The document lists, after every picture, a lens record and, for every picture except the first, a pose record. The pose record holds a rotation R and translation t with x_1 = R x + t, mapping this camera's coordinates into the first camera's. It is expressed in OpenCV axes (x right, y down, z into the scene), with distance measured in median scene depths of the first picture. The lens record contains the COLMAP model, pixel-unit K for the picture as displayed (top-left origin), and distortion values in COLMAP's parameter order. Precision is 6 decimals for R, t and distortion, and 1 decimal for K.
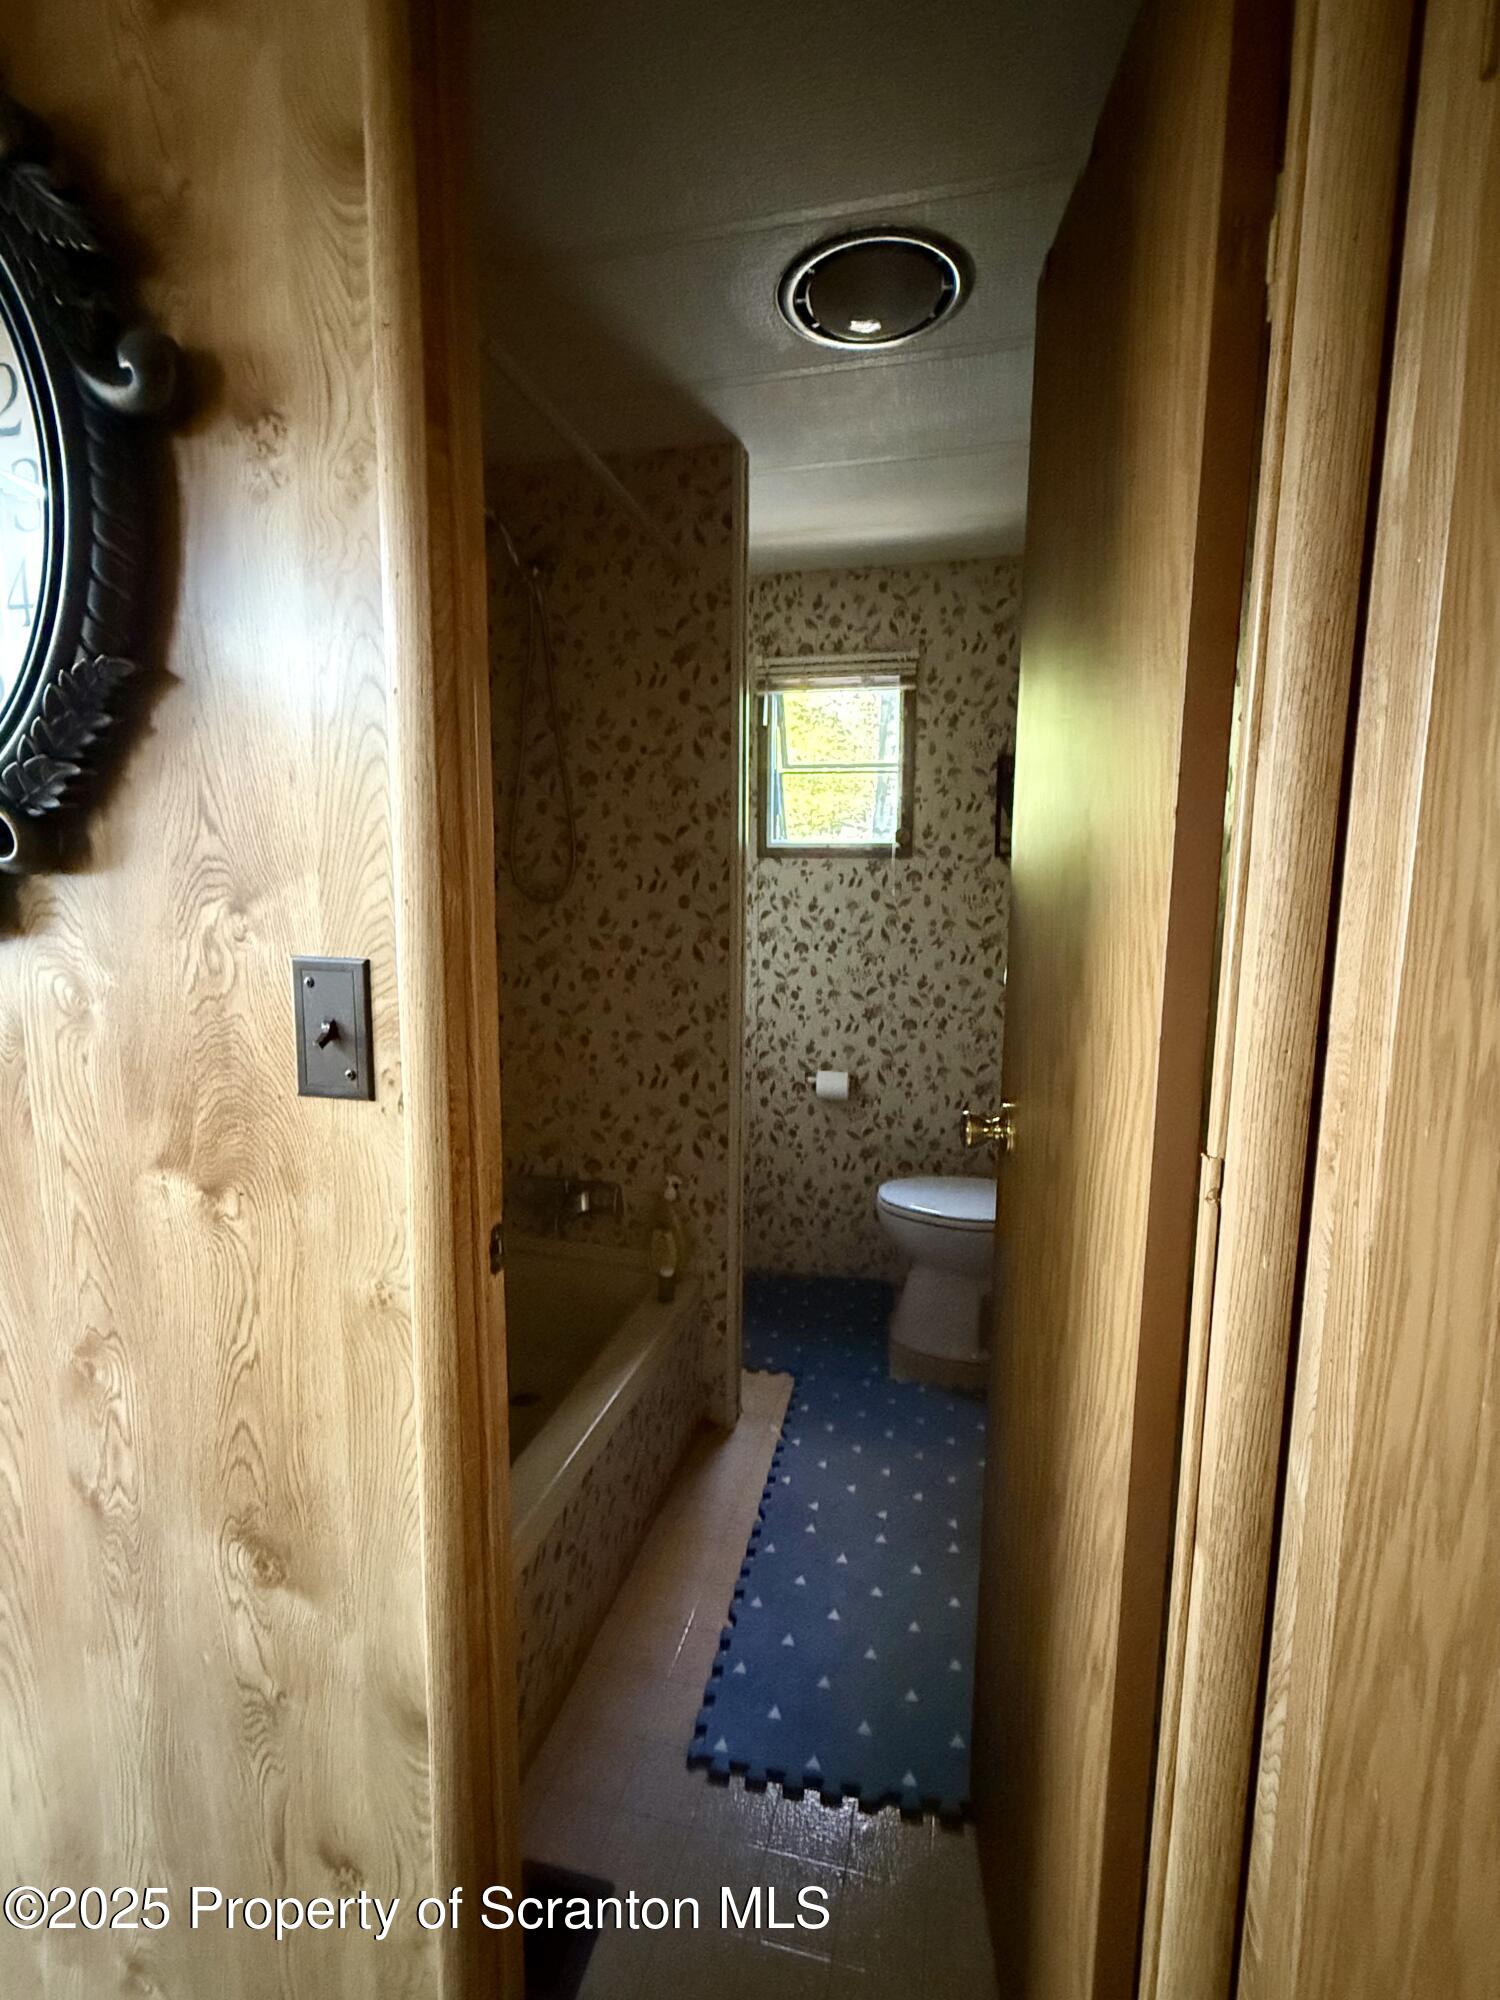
lens RADIAL K [[936.6, 0, 750.0], [0, 936.6, 1000.0], [0, 0, 1]] dist [-0.000018, -0.000730]
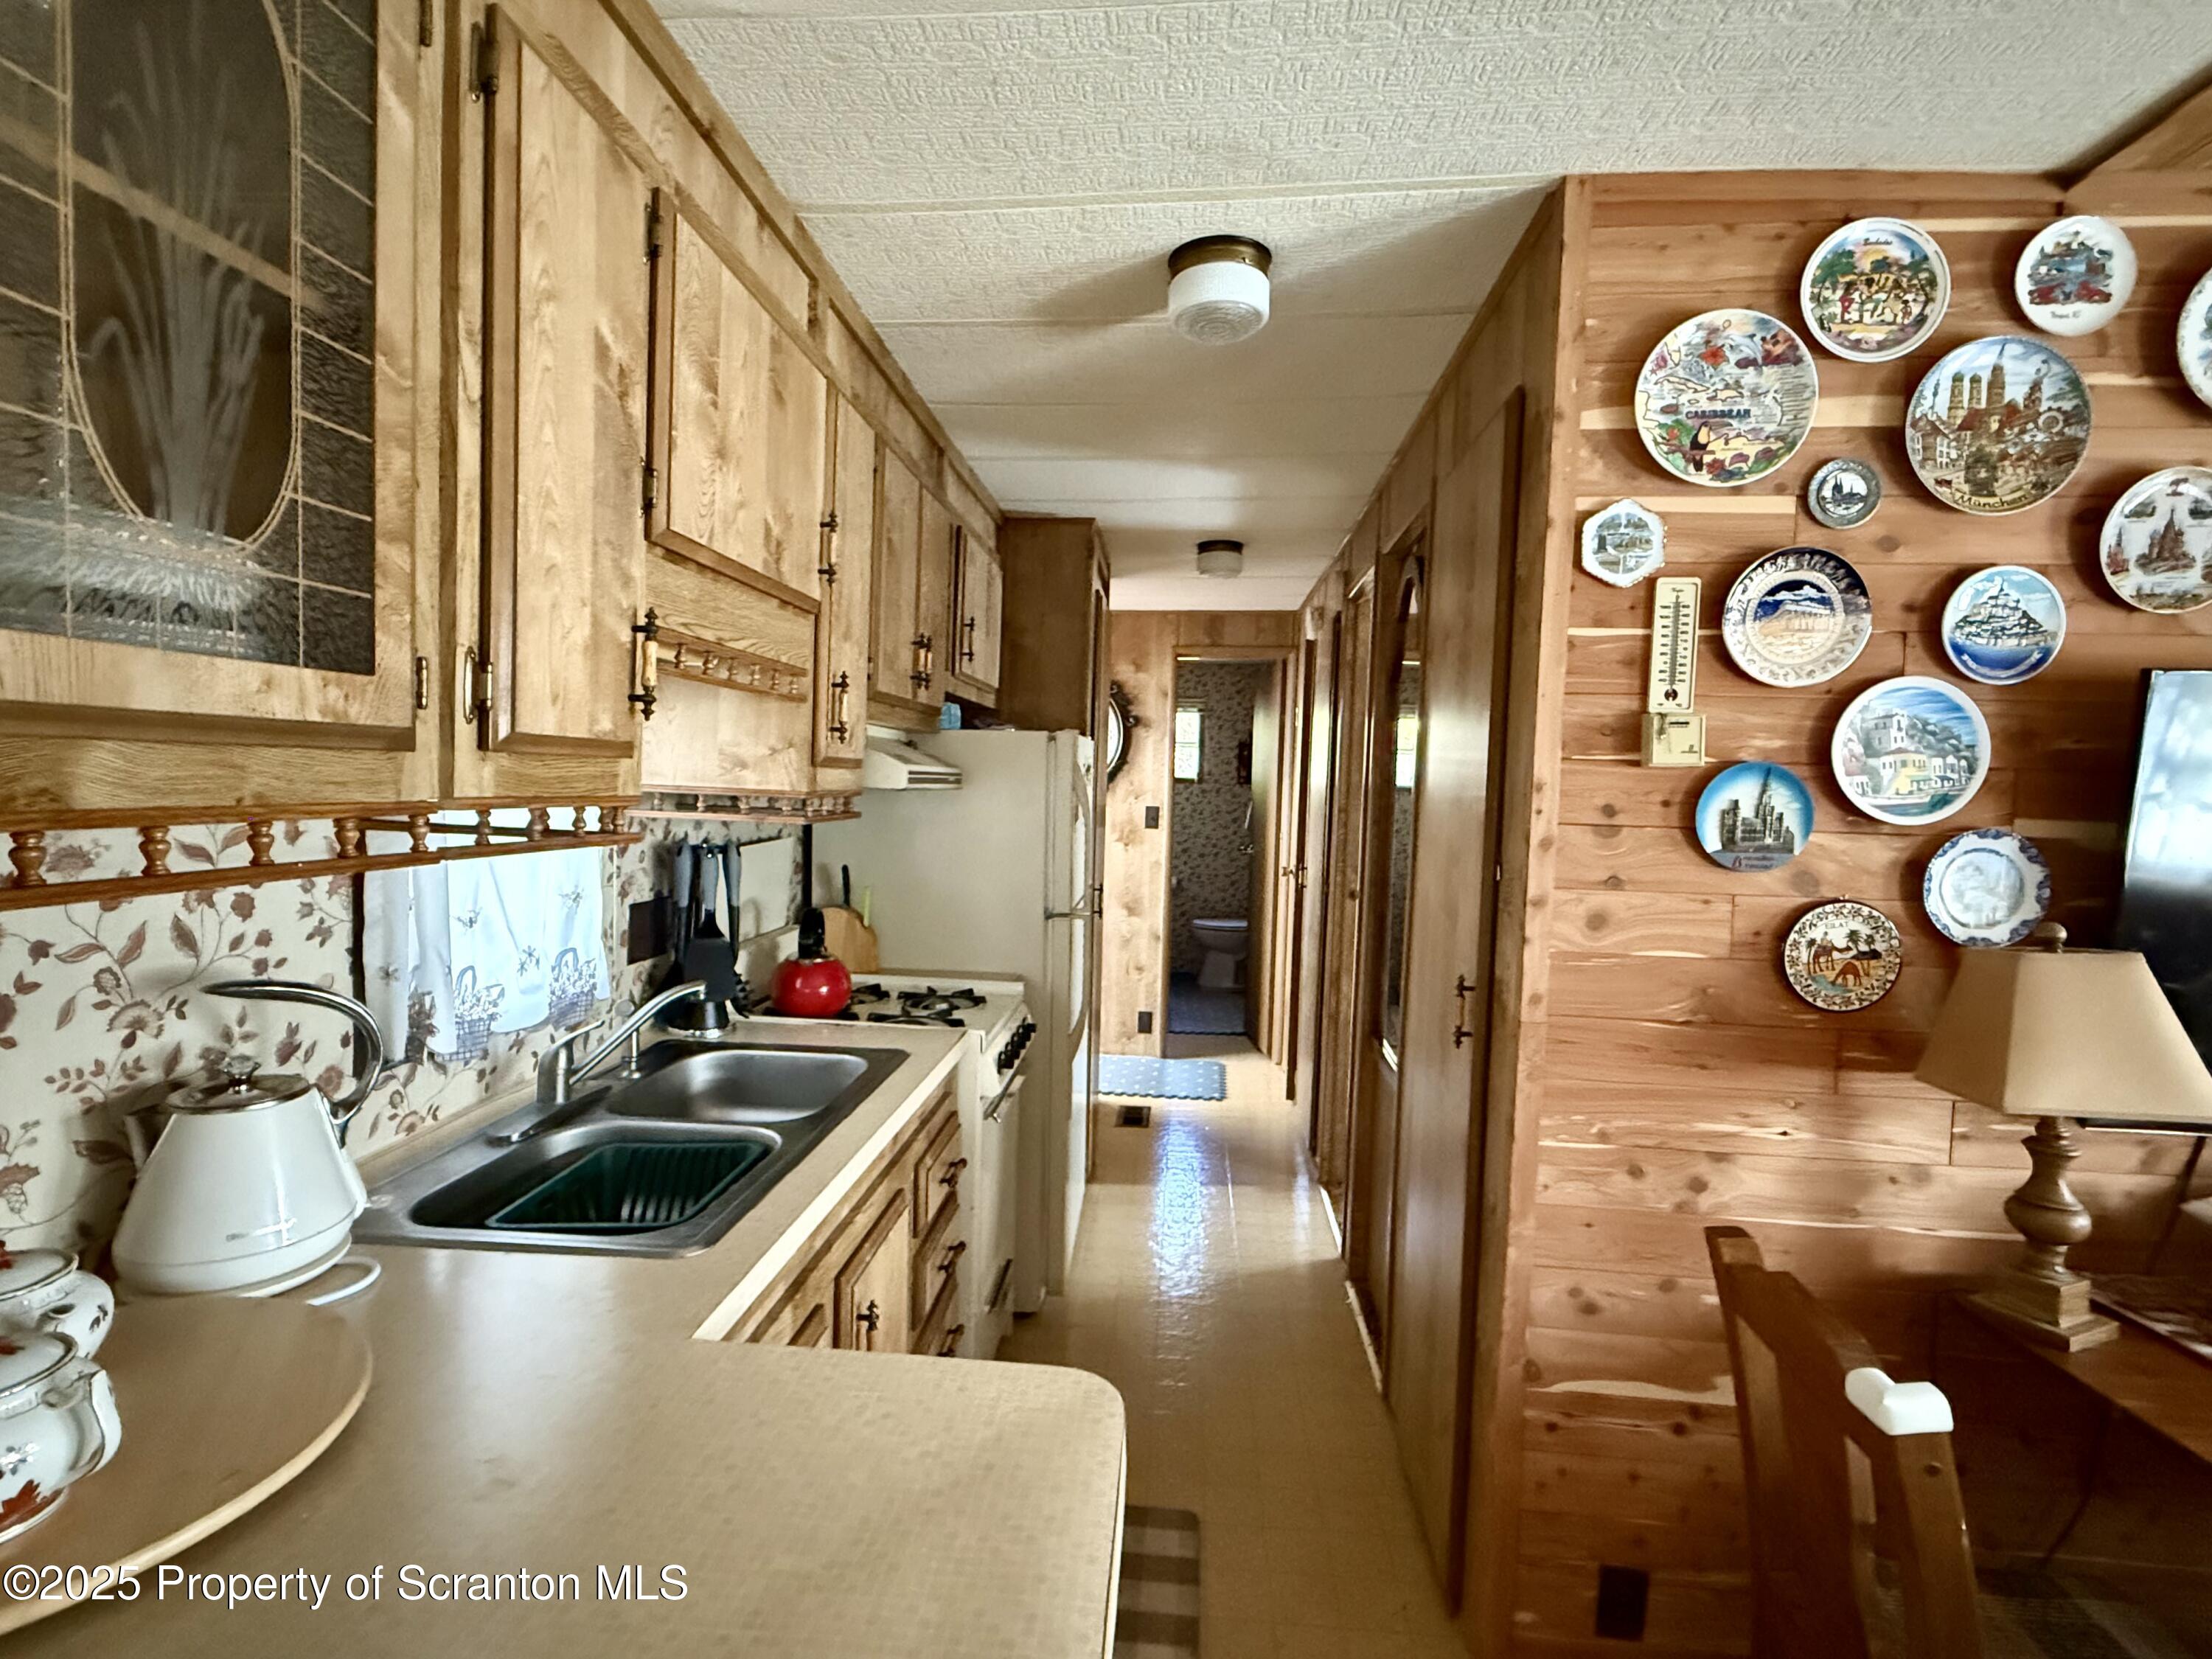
lens RADIAL K [[1035.9, 0, 1106.0], [0, 1035.9, 829.5], [0, 0, 1]] dist [-0.000018, -0.000730]
pose [[0.986862, 0.013906, 0.160963, -1.654514], [-0.000214, 0.996401, -0.084769, 0.622255], [-0.161562, 0.083621, 0.983313, -5.148835]]
